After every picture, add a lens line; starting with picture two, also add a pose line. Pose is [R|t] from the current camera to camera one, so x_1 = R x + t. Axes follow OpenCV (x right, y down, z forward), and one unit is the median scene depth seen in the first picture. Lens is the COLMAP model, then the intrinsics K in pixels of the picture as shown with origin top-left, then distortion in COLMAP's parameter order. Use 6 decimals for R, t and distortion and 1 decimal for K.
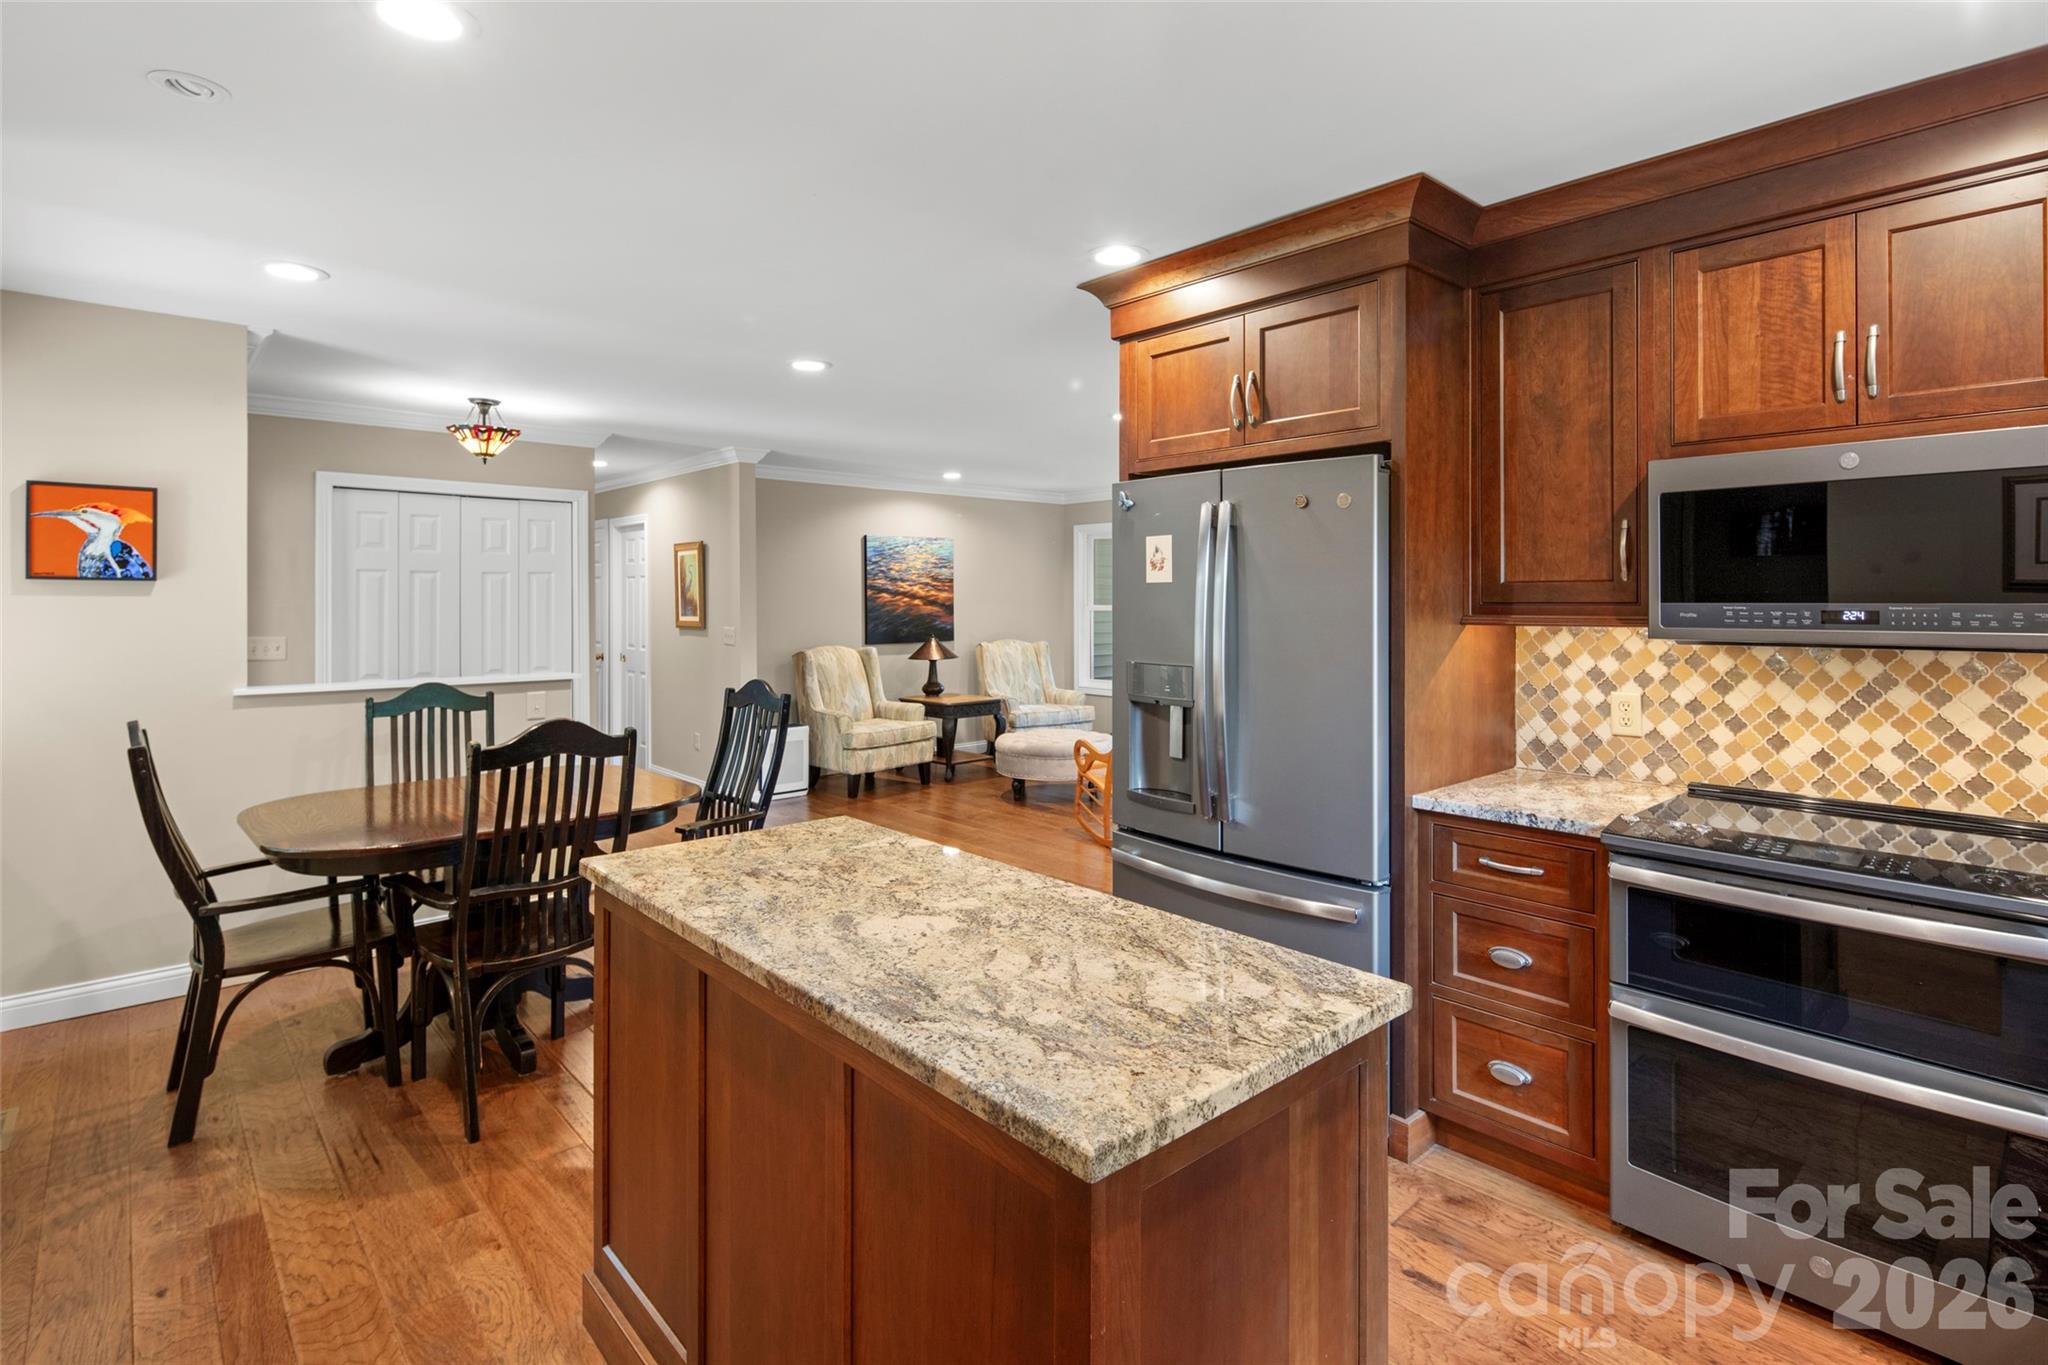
lens RADIAL K [[1010.2, 0, 1035.3], [0, 1010.2, 606.3], [0, 0, 1]] dist [0.001118, 0.000150]
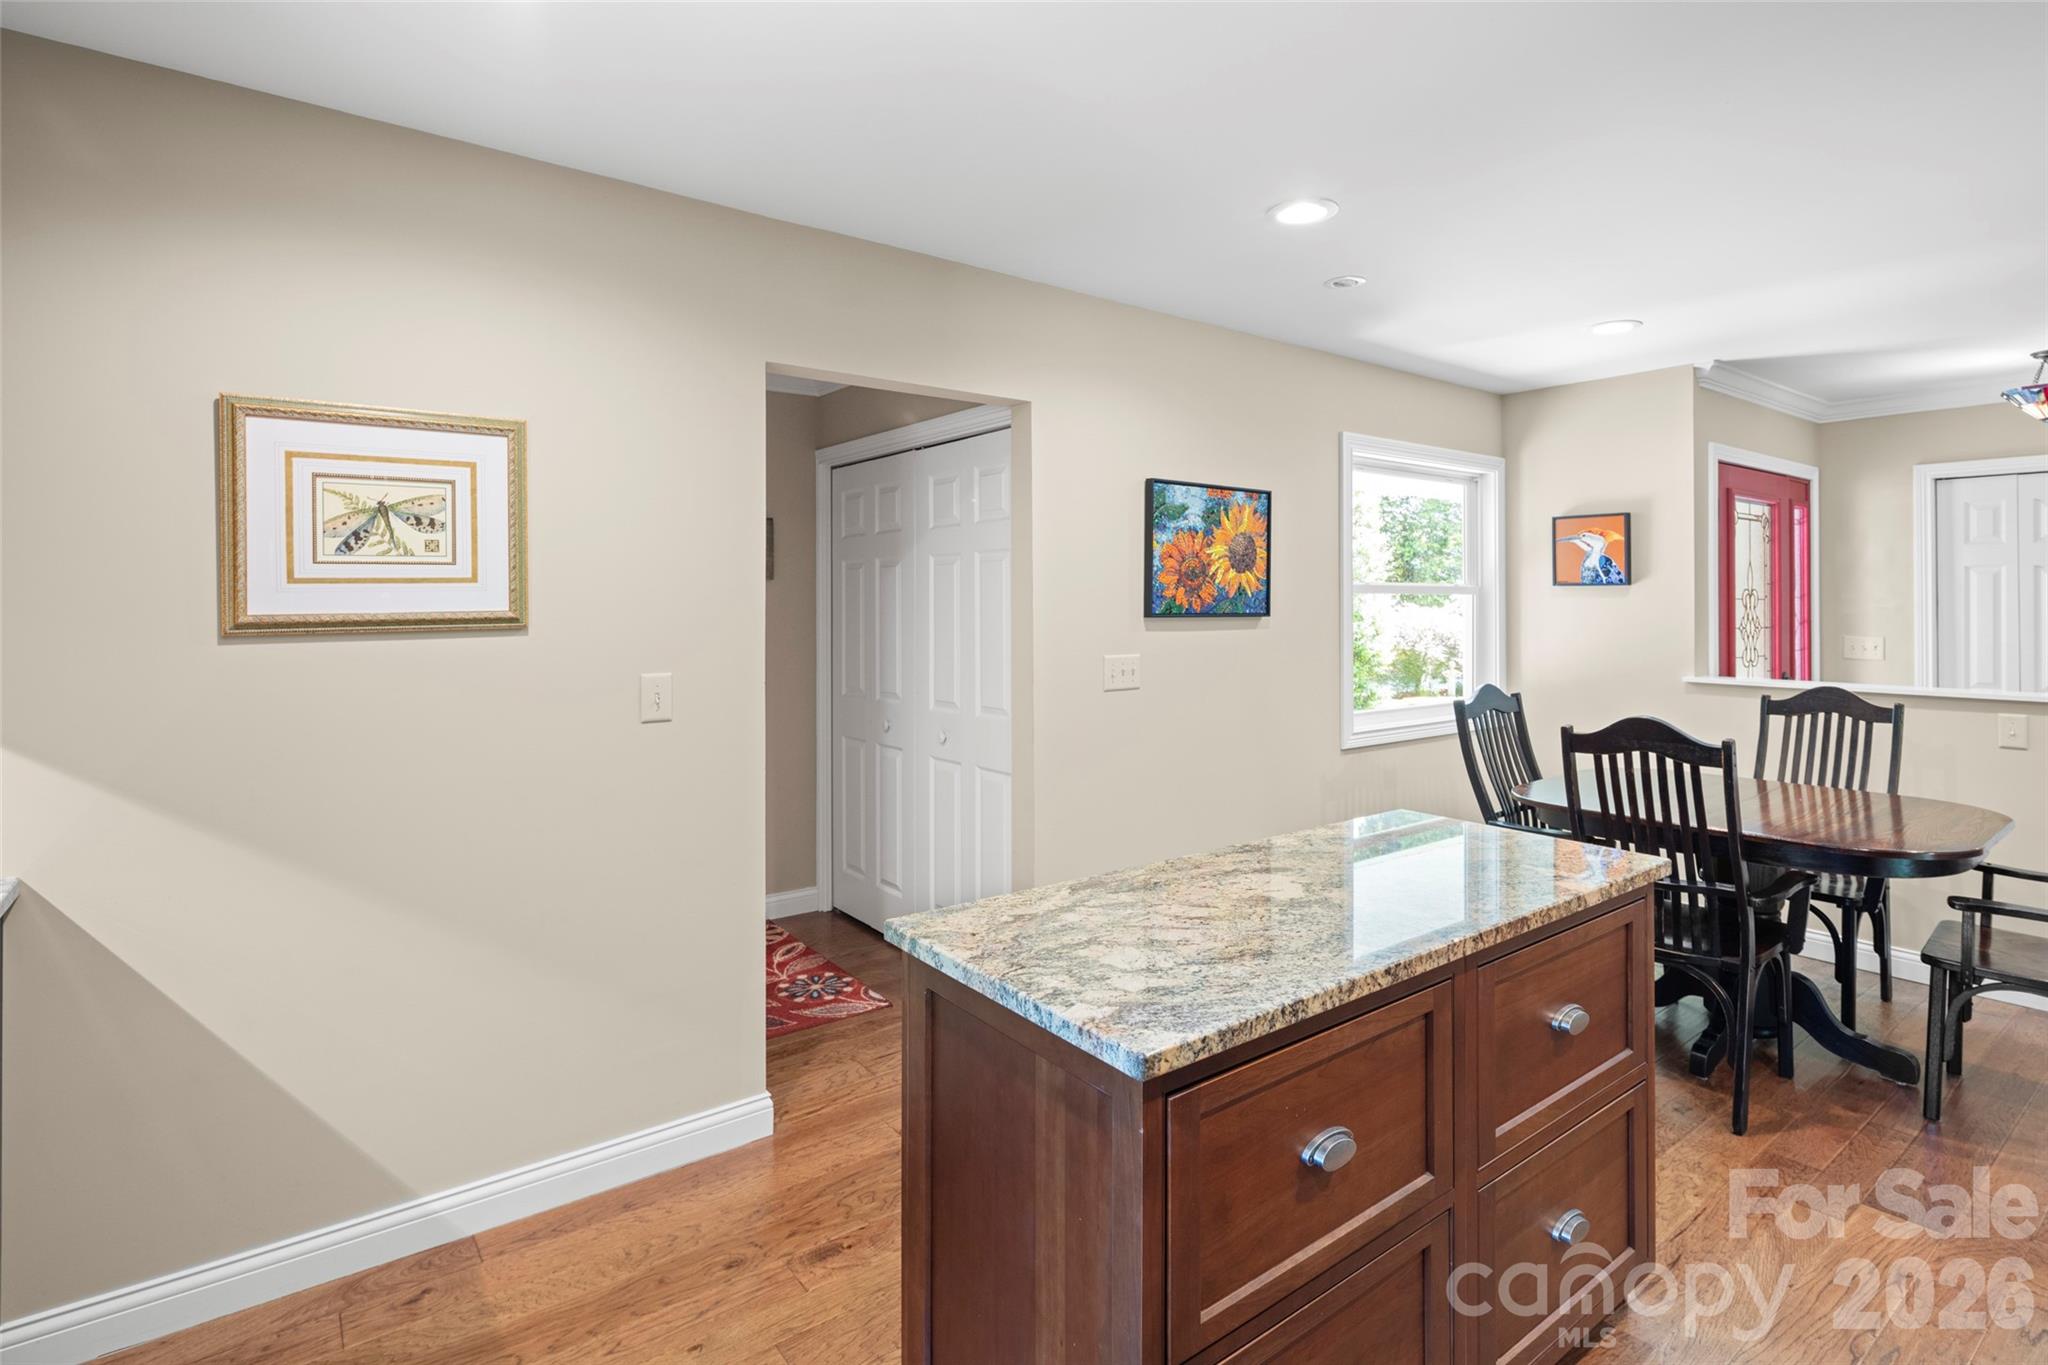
lens RADIAL K [[1010.2, 0, 1035.3], [0, 1010.2, 606.3], [0, 0, 1]] dist [0.001118, 0.000150]
pose [[-0.092060, 0.004453, -0.995743, 1.124900], [-0.004107, 0.999980, 0.004851, -0.004467], [0.995745, 0.004536, -0.092040, 0.908350]]
